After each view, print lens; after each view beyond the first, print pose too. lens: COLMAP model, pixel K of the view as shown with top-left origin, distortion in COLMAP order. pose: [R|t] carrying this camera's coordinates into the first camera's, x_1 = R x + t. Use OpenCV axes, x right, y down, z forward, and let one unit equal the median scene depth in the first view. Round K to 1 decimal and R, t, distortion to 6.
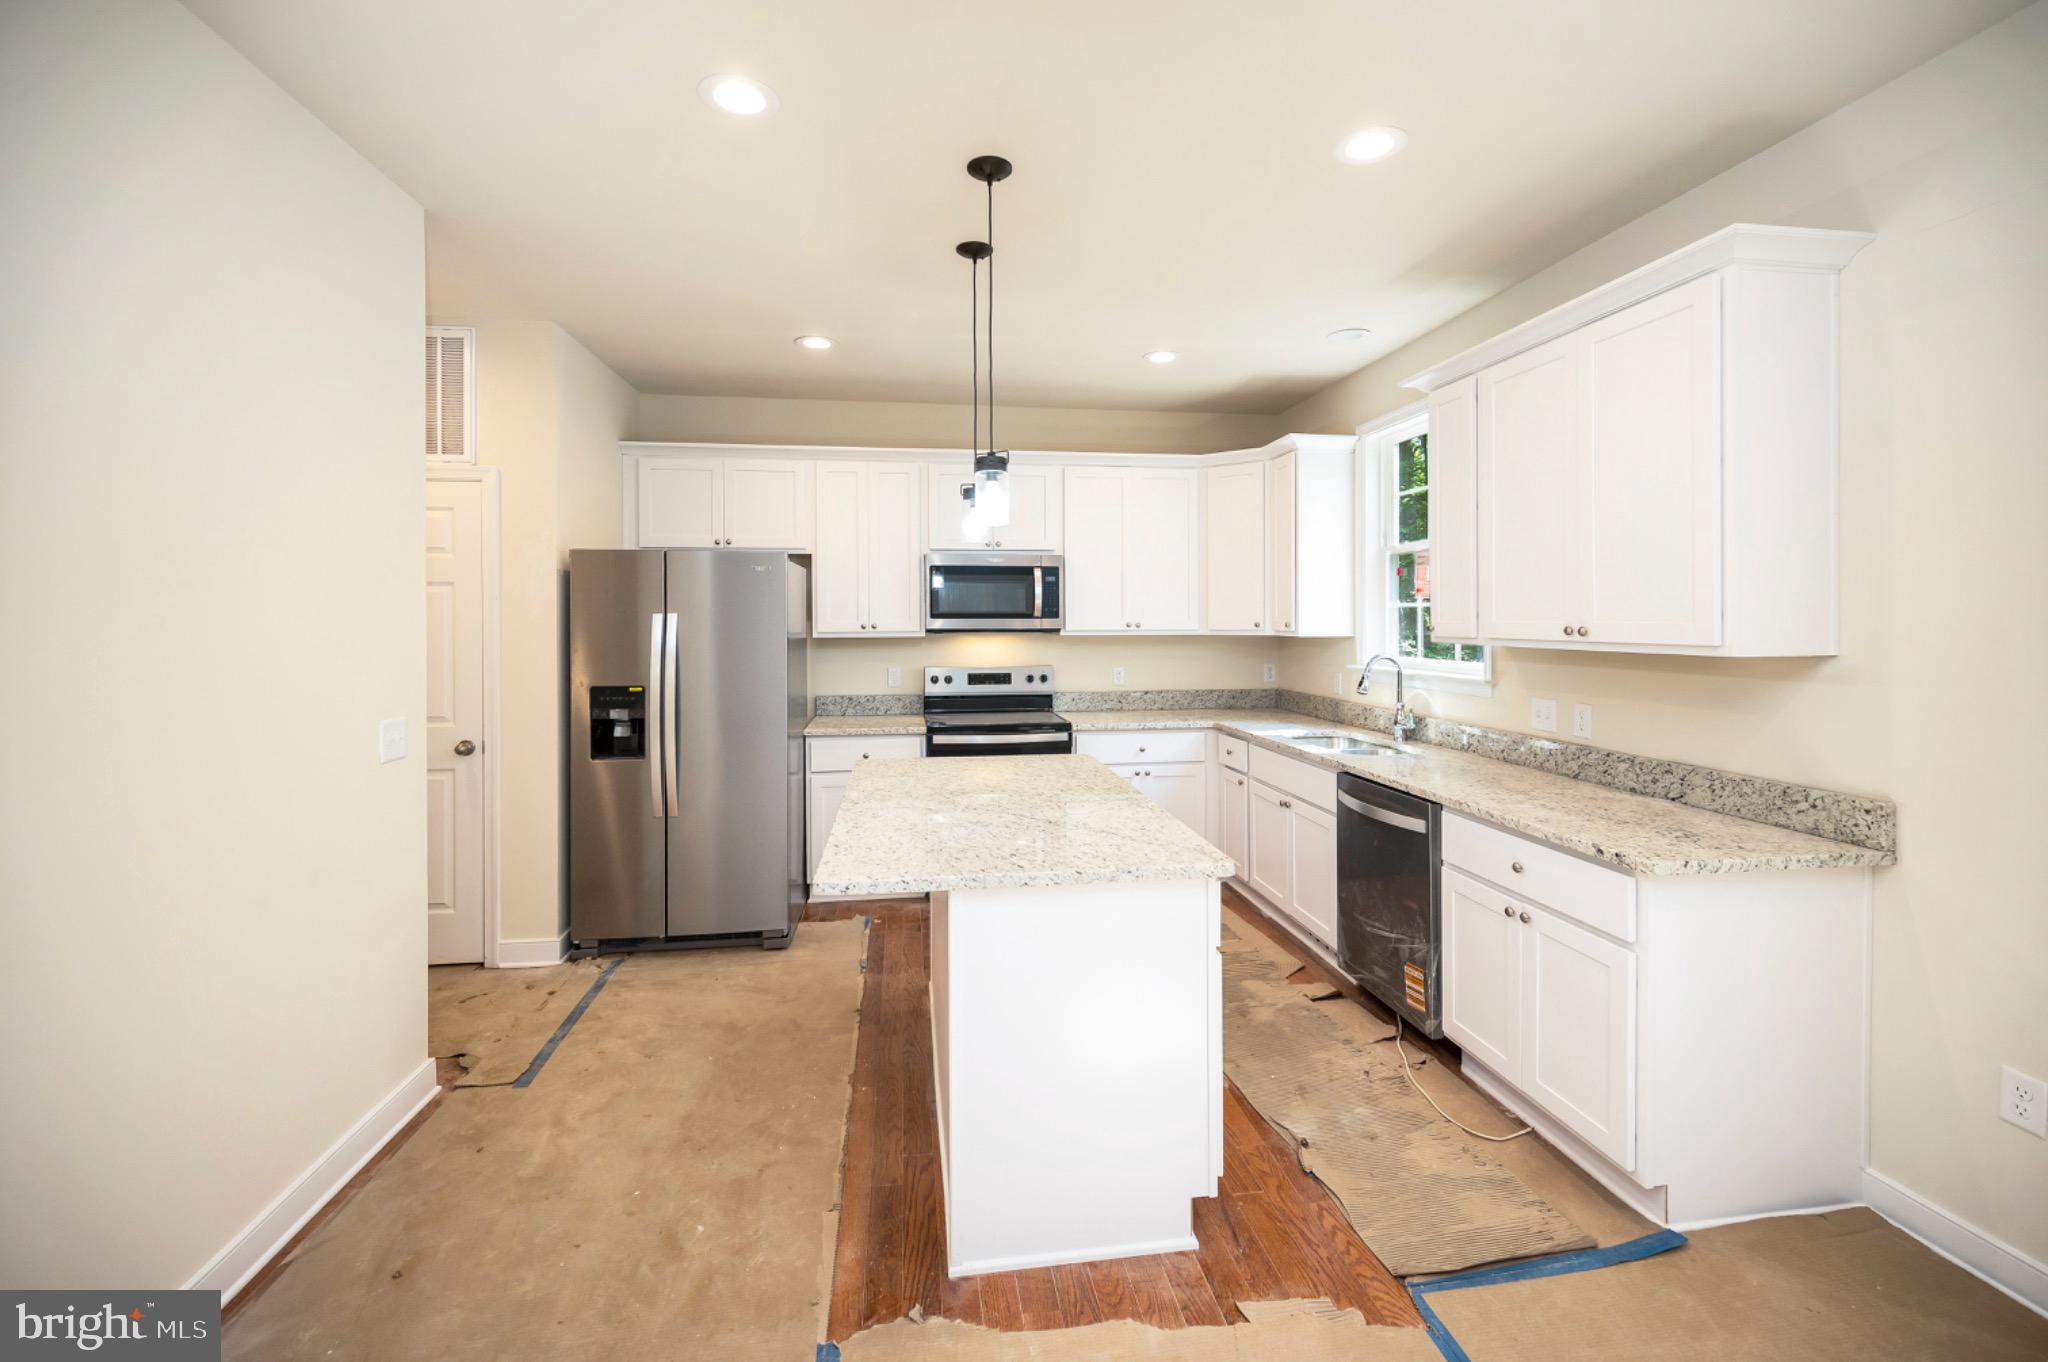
lens RADIAL K [[849.7, 0, 1040.5], [0, 849.7, 619.2], [0, 0, 1]] dist [-0.004215, 0.001737]
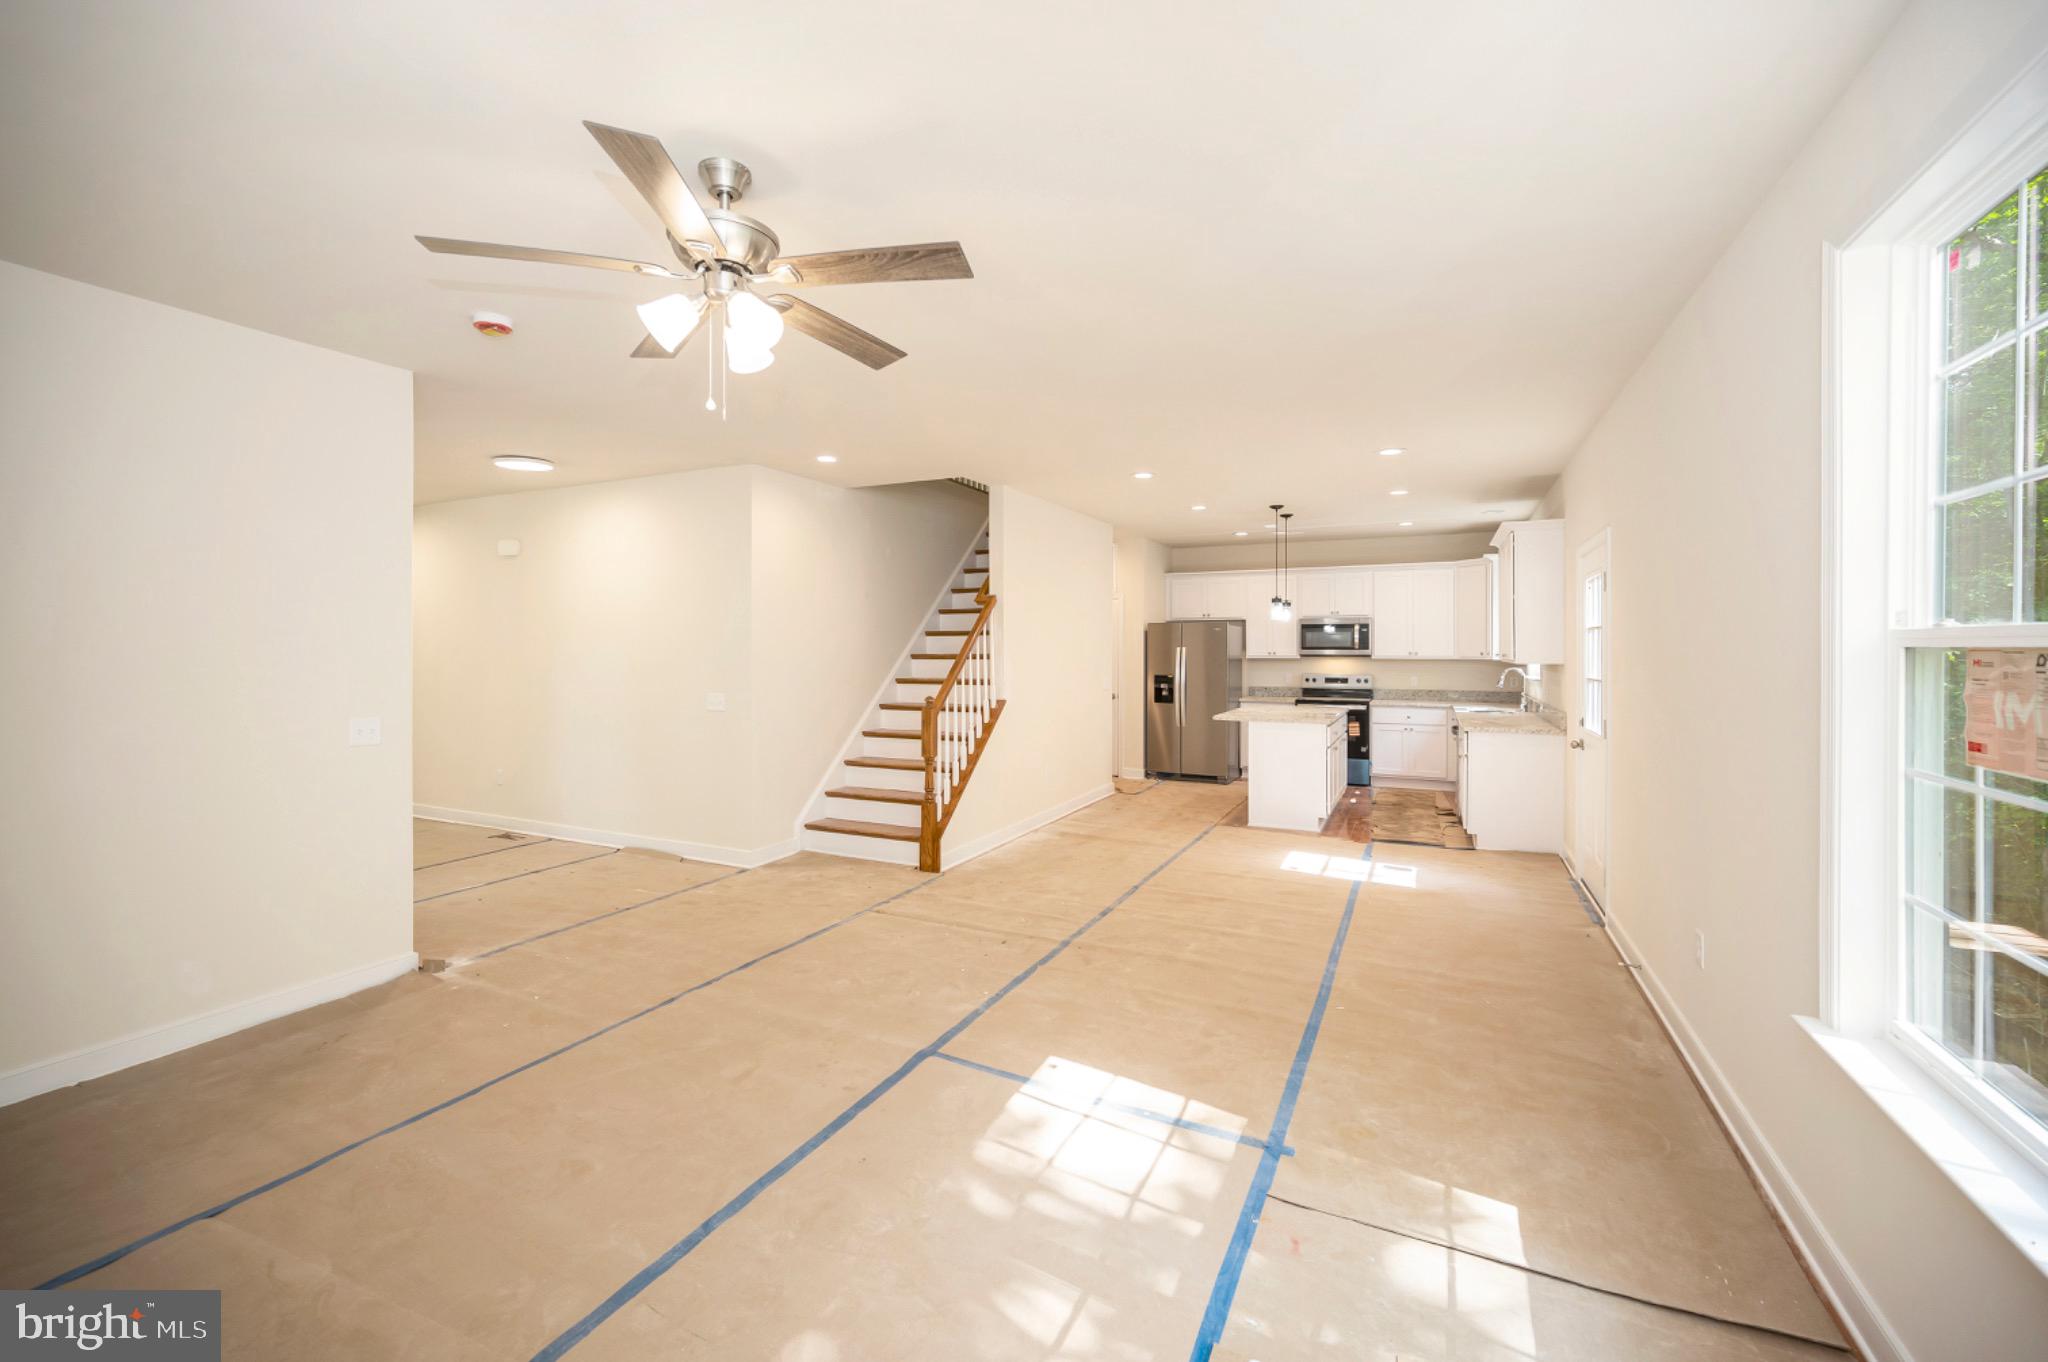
lens RADIAL K [[849.7, 0, 1013.1], [0, 849.7, 652.3], [0, 0, 1]] dist [-0.004215, 0.001737]
pose [[0.812694, 0.006173, -0.582657, 0.546680], [-0.003973, 0.999979, 0.005052, -0.001975], [0.582677, -0.001791, 0.812702, -1.179672]]
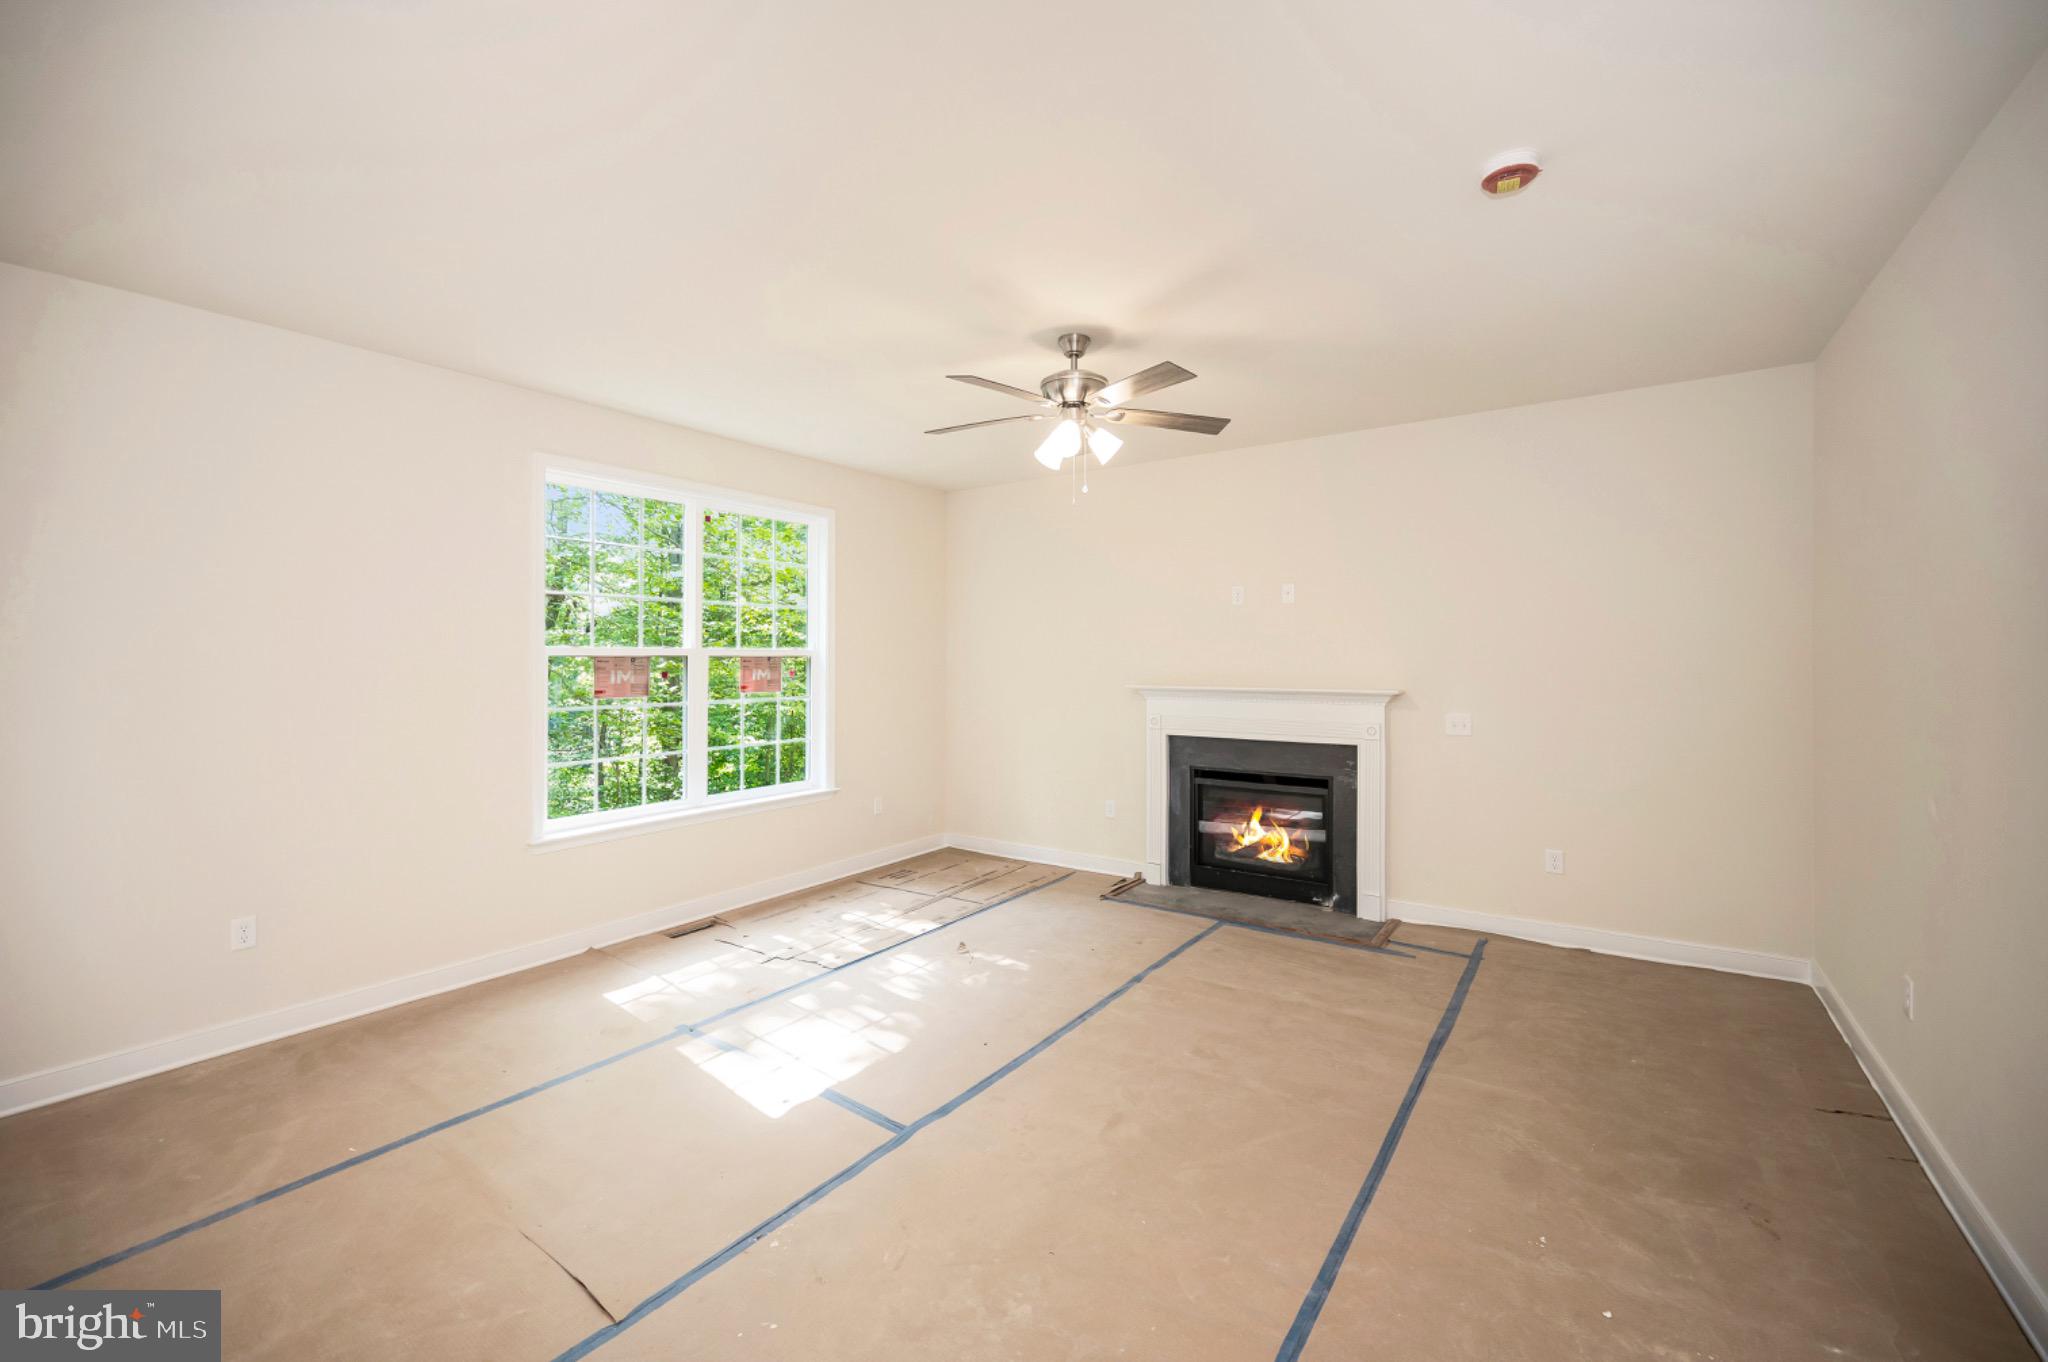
lens RADIAL K [[849.7, 0, 1015.7], [0, 849.7, 676.2], [0, 0, 1]] dist [-0.004215, 0.001737]
pose [[-0.715916, -0.010716, 0.698104, -0.418818], [0.008258, 0.999682, 0.023814, -0.000600], [-0.698137, 0.022813, -0.715601, -0.249423]]
